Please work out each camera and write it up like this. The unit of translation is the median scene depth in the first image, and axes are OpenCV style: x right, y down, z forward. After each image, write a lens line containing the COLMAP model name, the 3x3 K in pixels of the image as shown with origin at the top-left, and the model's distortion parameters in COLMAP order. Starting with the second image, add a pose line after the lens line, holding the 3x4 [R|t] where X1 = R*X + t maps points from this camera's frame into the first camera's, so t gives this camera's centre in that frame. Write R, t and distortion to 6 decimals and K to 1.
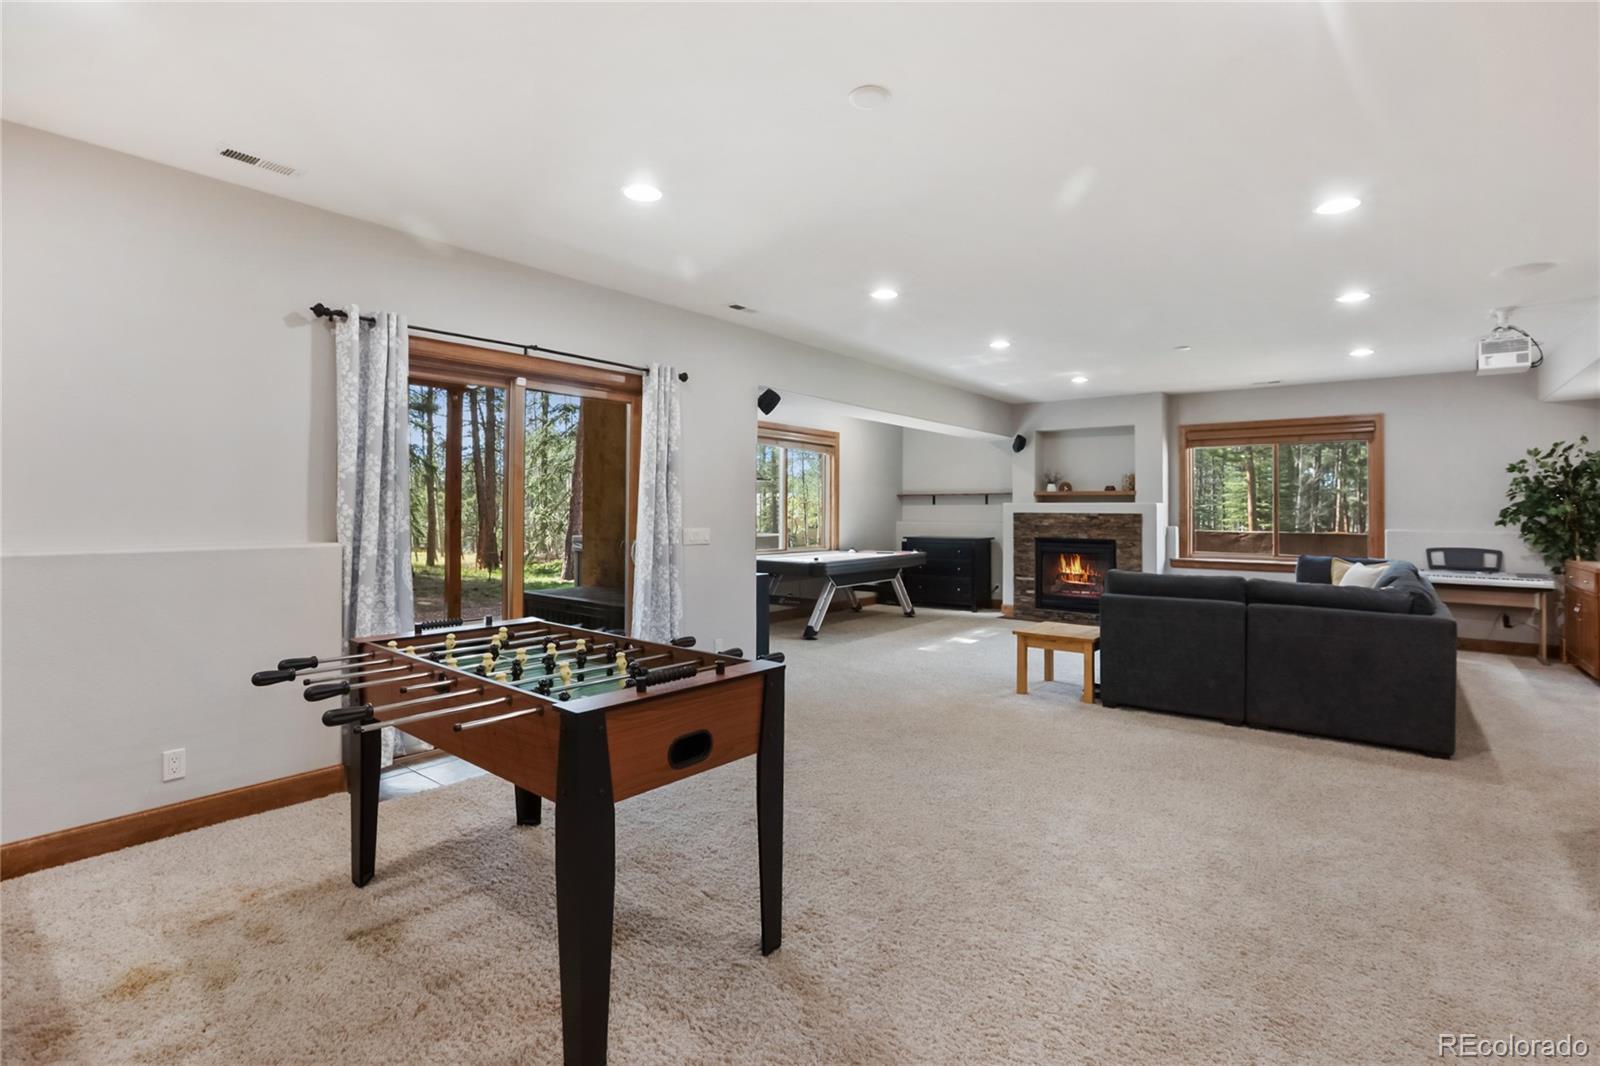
lens RADIAL K [[735.3, 0, 801.0], [0, 735.3, 517.9], [0, 0, 1]] dist [-0.016696, 0.000101]
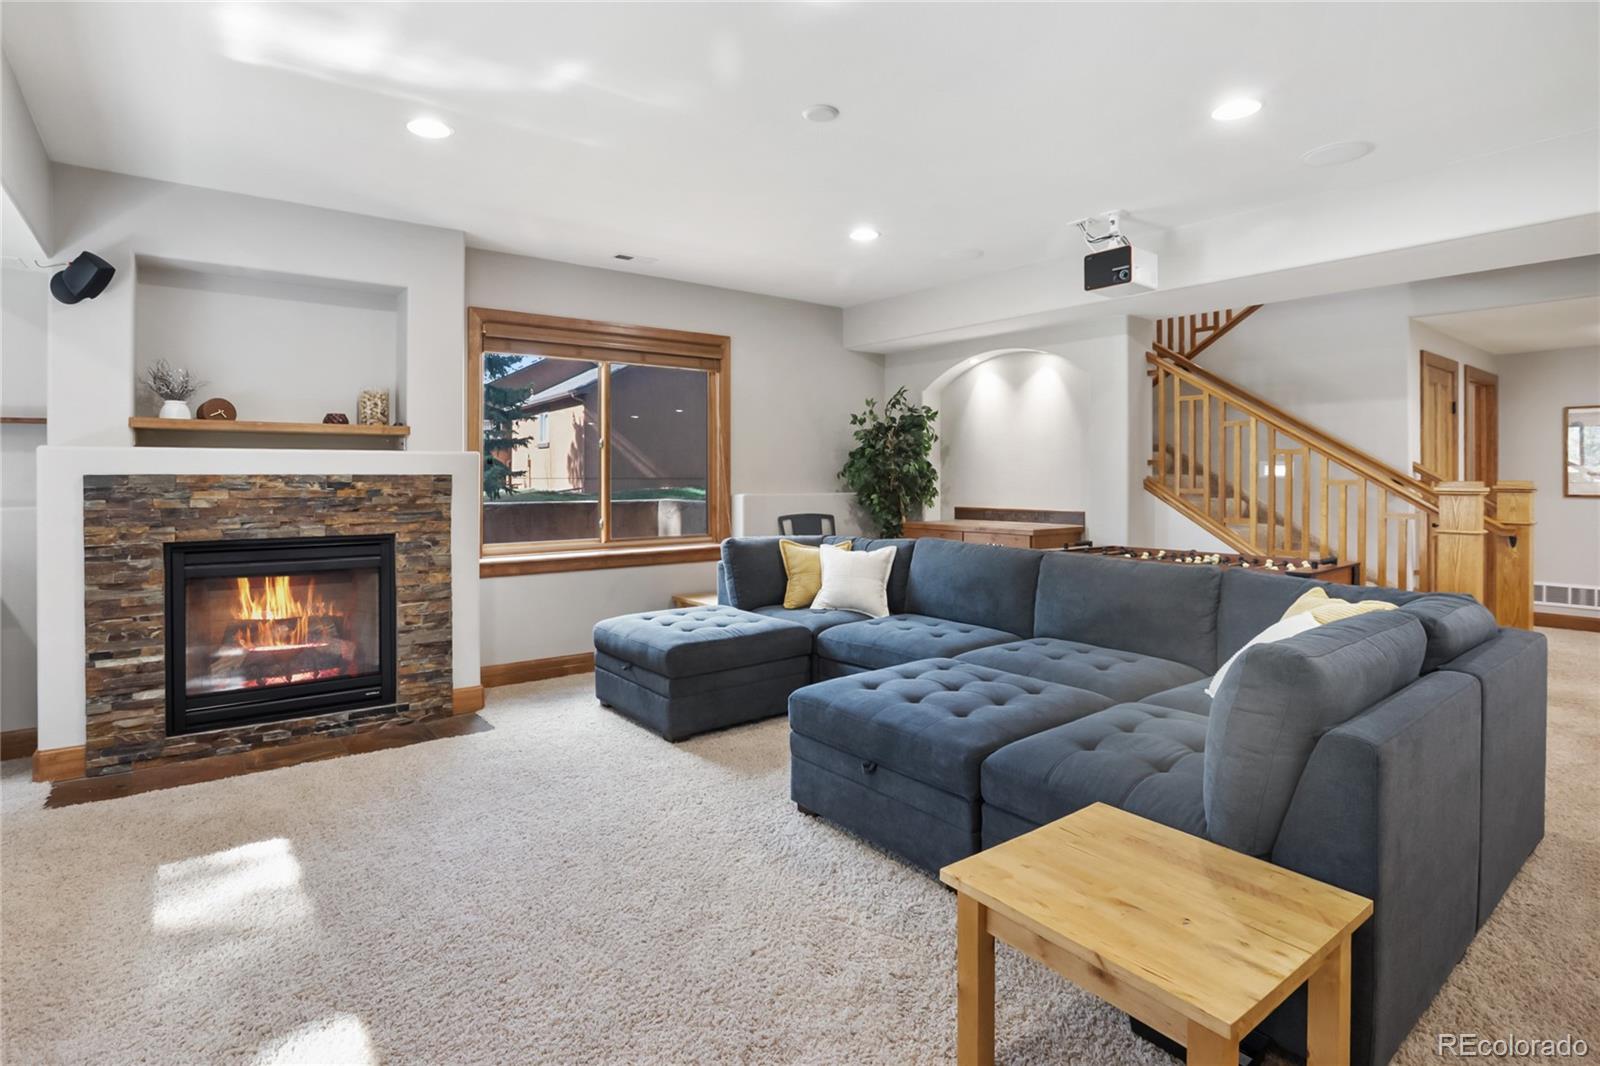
lens RADIAL K [[813.8, 0, 777.9], [0, 813.8, 463.9], [0, 0, 1]] dist [-0.013260, 0.000996]
pose [[0.253029, 0.003304, 0.967453, 0.008435], [0.009122, 0.999942, -0.005801, -0.007405], [-0.967416, 0.010293, 0.252984, 0.609961]]
